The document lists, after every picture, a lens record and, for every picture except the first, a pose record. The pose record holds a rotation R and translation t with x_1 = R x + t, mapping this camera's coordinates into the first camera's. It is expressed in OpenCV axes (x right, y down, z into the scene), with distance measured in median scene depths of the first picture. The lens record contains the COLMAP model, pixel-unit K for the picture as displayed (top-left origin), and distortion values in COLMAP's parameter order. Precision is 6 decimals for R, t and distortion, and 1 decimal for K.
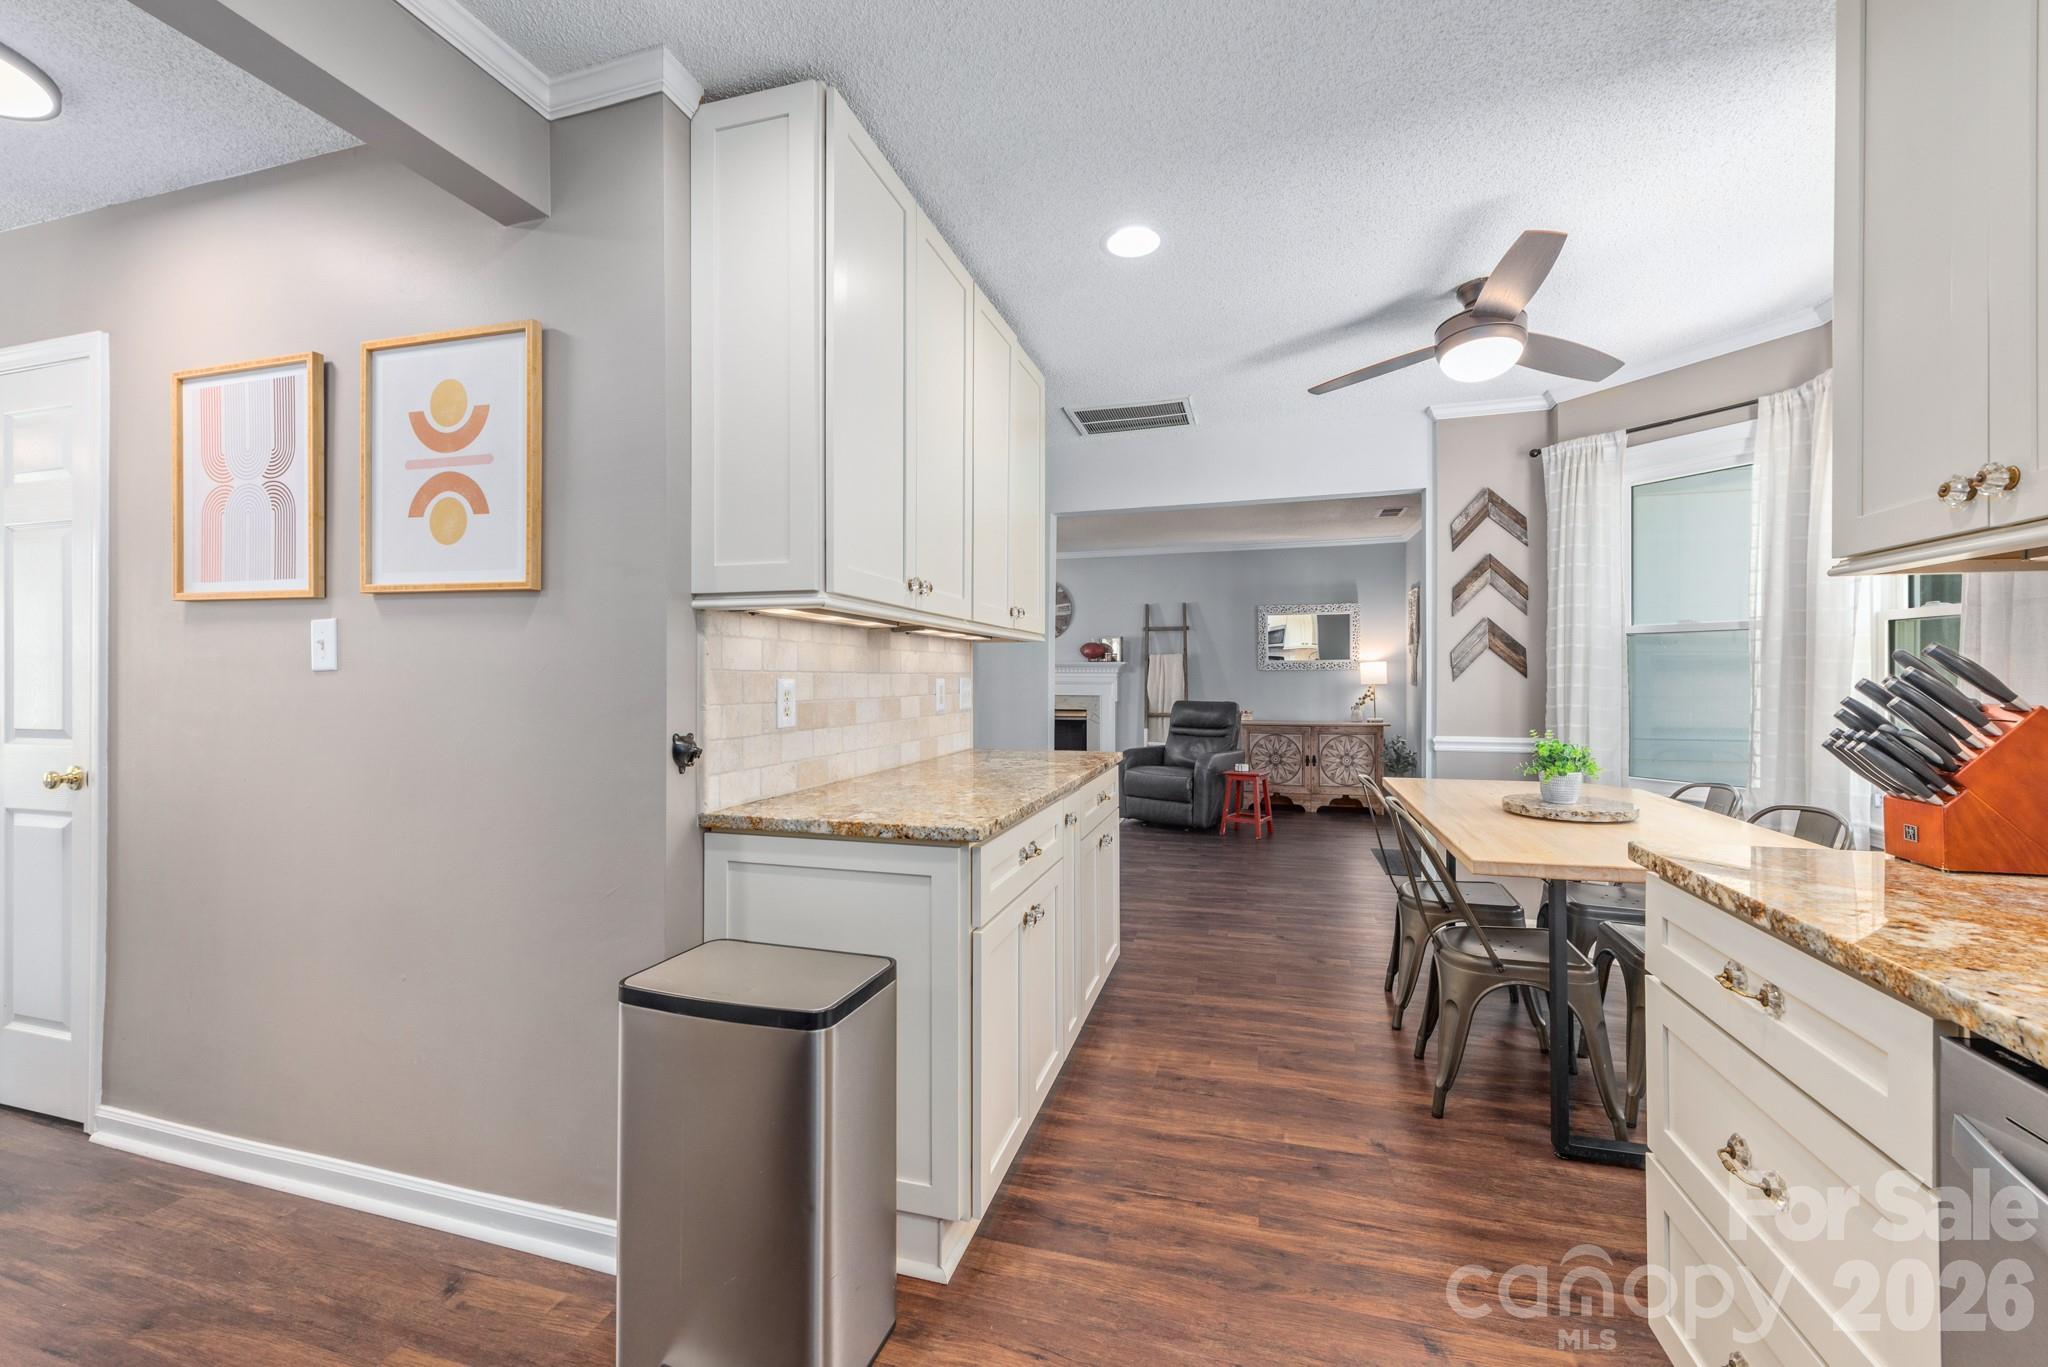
lens RADIAL K [[798.2, 0, 1033.3], [0, 798.2, 676.0], [0, 0, 1]] dist [0.008961, -0.003087]
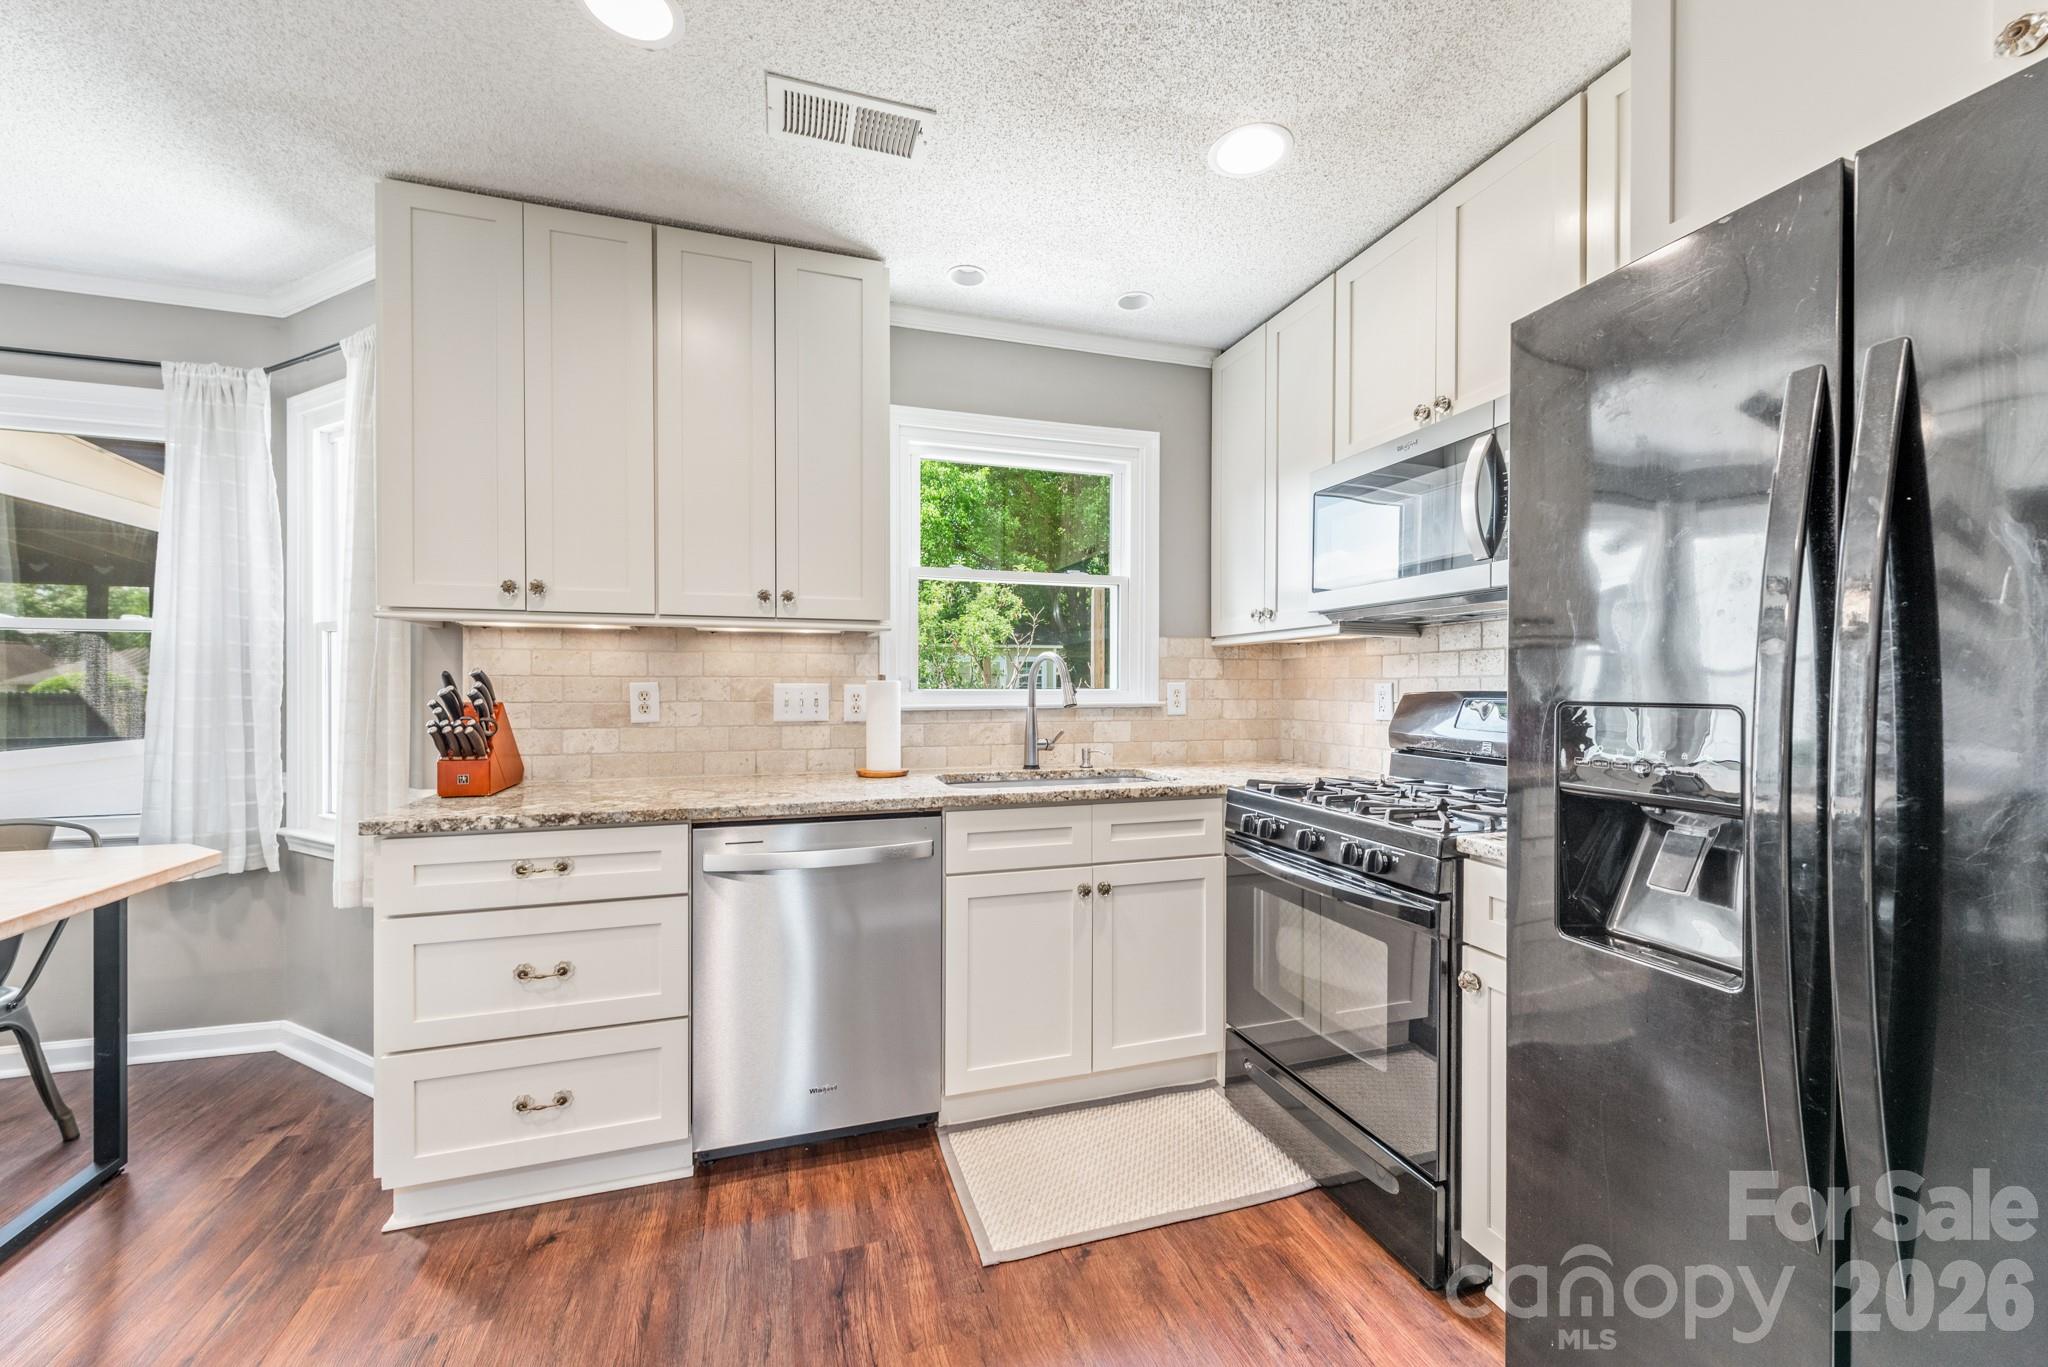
lens RADIAL K [[790.1, 0, 1031.5], [0, 790.1, 689.6], [0, 0, 1]] dist [0.008008, -0.003083]
pose [[-0.564005, -0.005760, 0.825751, -0.393968], [-0.003529, 0.999983, 0.004565, -0.002875], [-0.825764, -0.000339, -0.564016, 0.387755]]
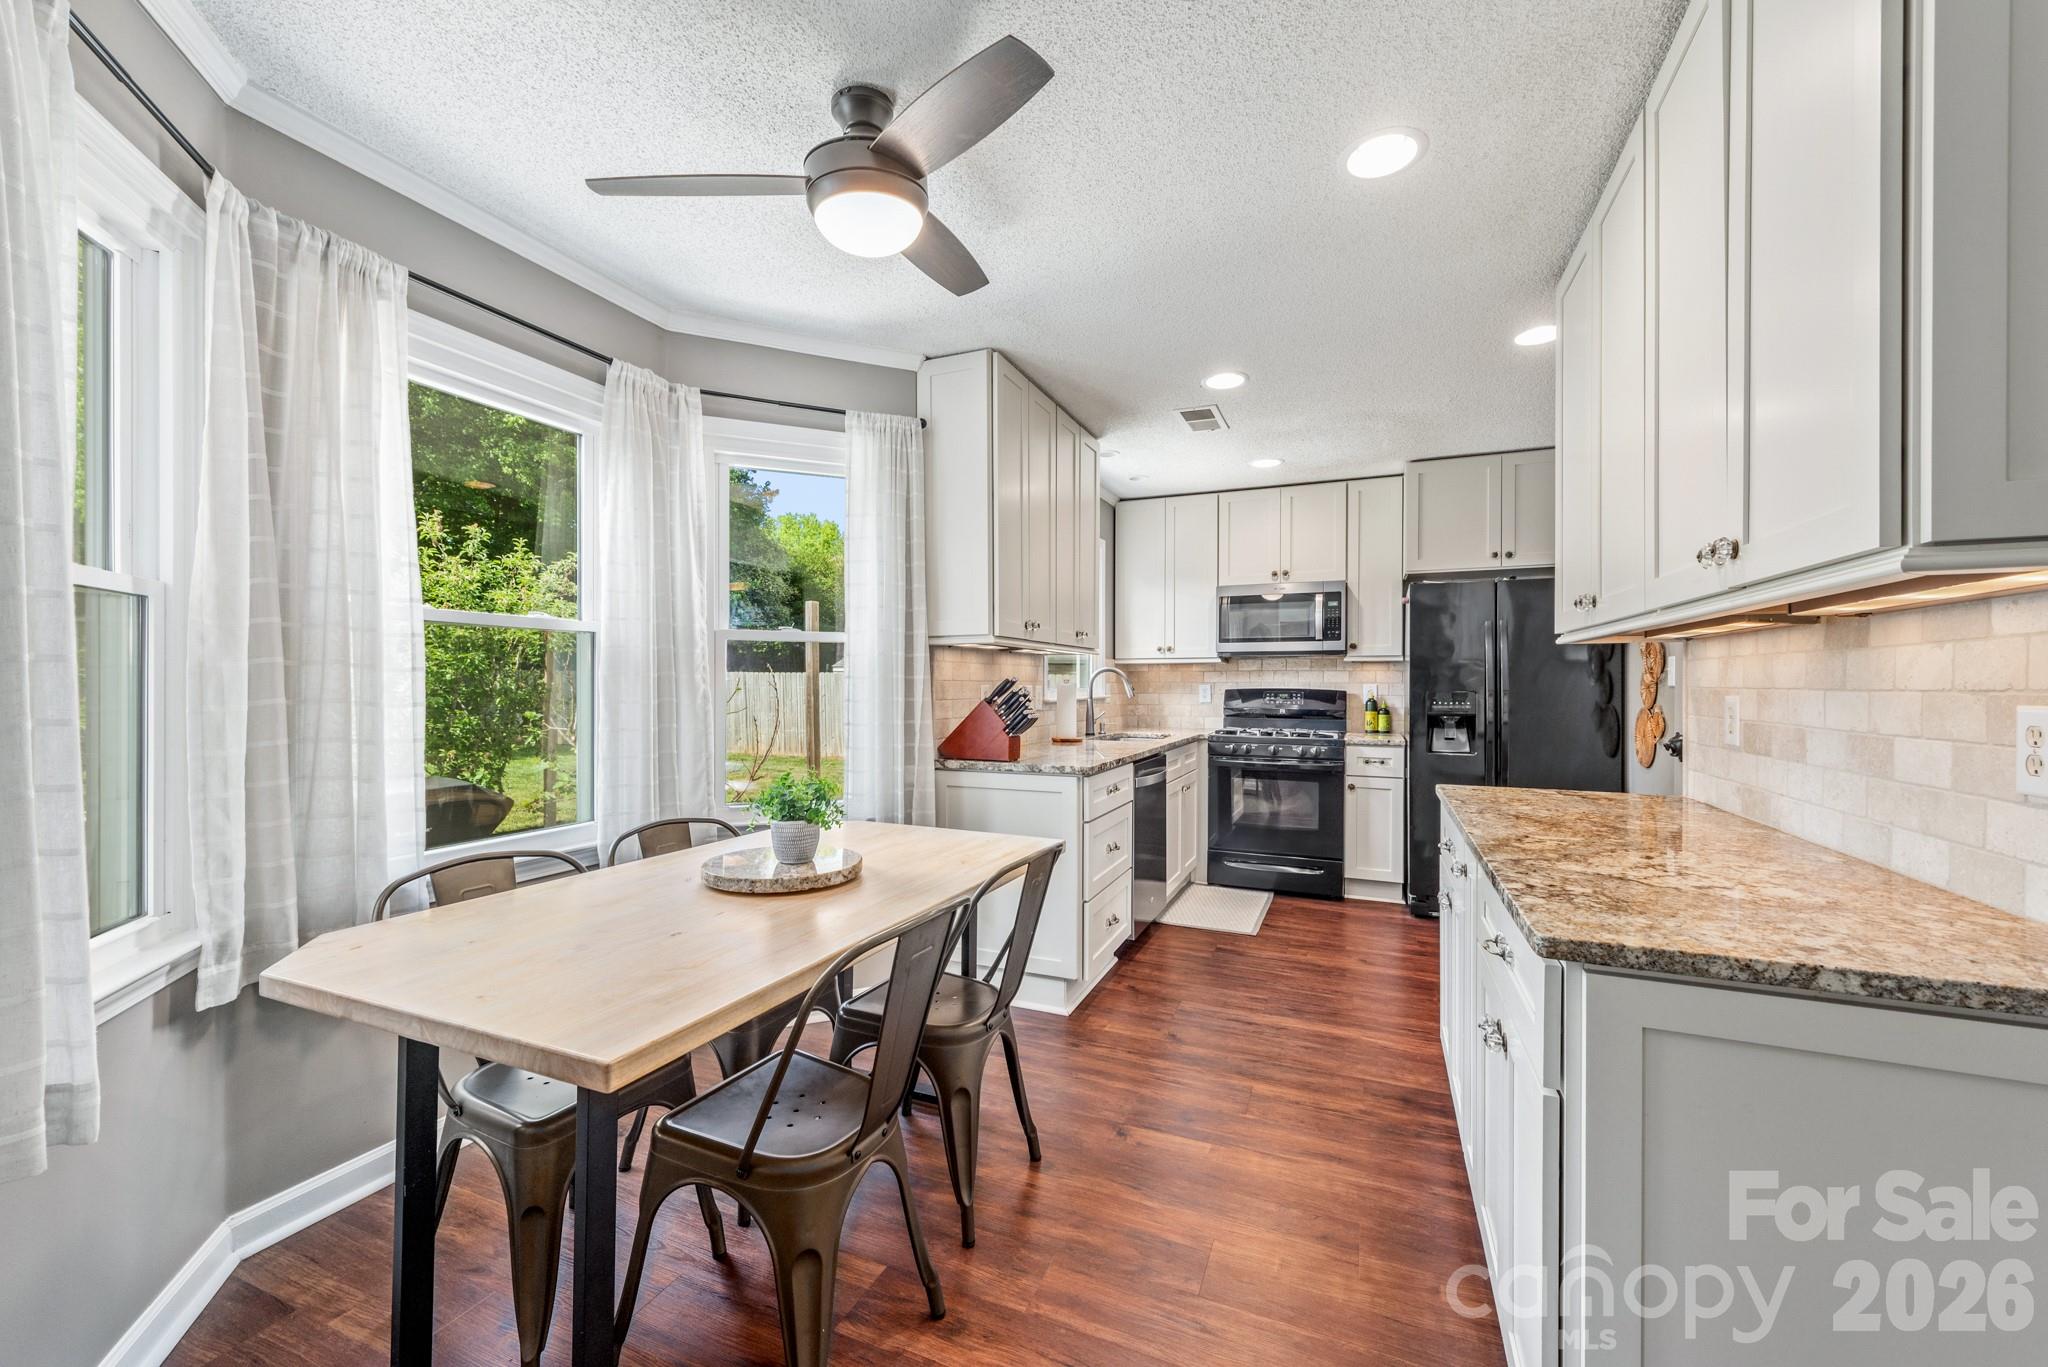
lens RADIAL K [[797.7, 0, 1034.7], [0, 797.7, 684.8], [0, 0, 1]] dist [0.012159, -0.004325]
pose [[-0.993589, -0.001515, 0.113040, 0.302459], [-0.001636, 0.999998, -0.000978, -0.005060], [-0.113039, -0.001156, -0.993590, 1.462504]]
